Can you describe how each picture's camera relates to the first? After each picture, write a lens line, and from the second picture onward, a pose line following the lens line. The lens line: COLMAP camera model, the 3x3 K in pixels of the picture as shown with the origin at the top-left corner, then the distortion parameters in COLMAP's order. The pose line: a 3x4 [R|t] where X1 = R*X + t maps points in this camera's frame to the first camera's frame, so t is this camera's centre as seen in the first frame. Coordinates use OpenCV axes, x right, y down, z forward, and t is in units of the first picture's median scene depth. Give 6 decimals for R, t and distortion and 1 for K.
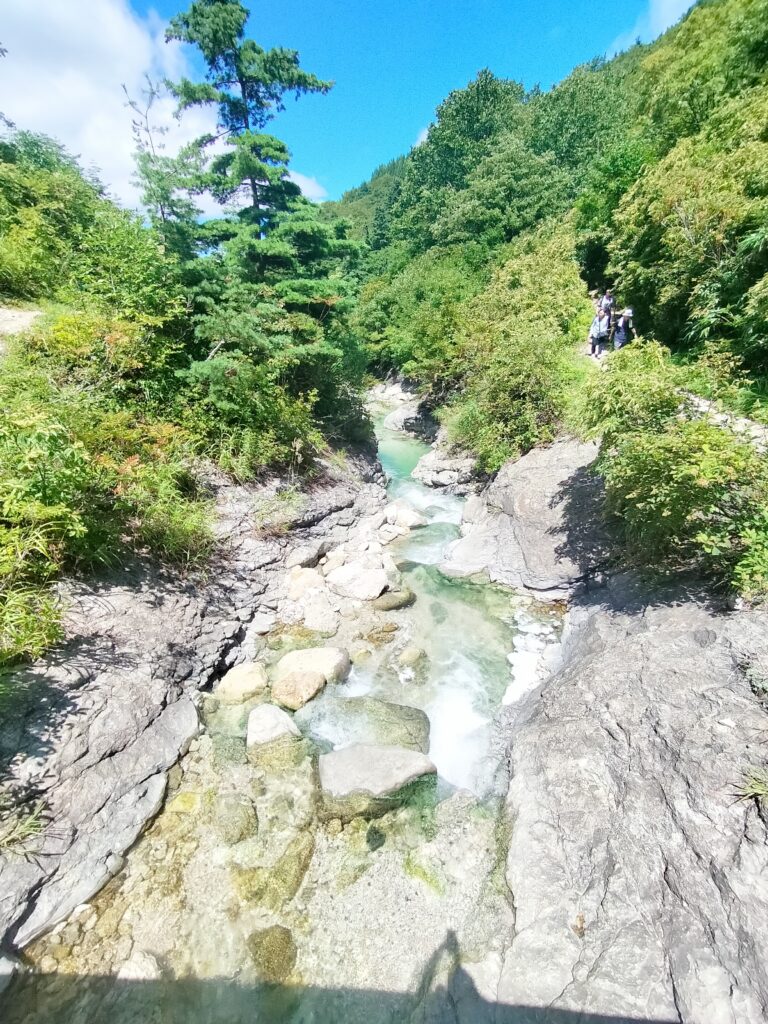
lens RADIAL K [[473.3, 0, 385.6], [0, 473.3, 513.4], [0, 0, 1]] dist [-0.002046, 0.000849]
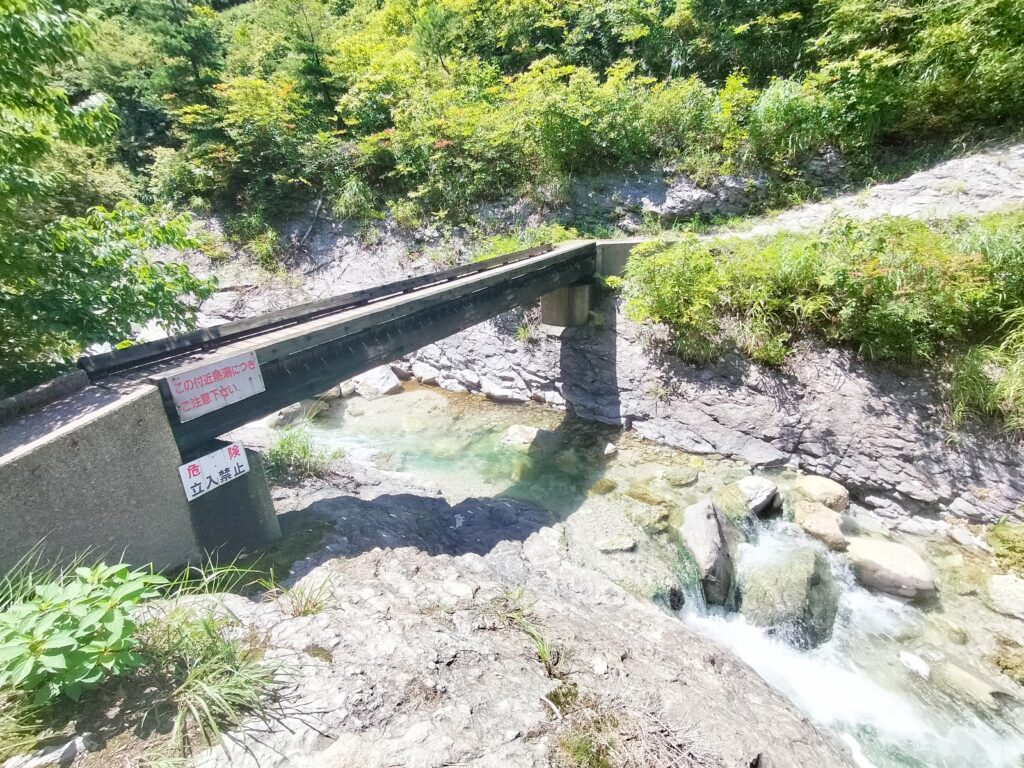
lens RADIAL K [[473.3, 0, 512.9], [0, 473.3, 382.8], [0, 0, 1]] dist [-0.002046, 0.000849]
pose [[-0.412204, 0.381857, -0.827208, 0.780631], [-0.315531, 0.791912, 0.522795, -0.180156], [0.854709, 0.476509, -0.205942, 0.496684]]
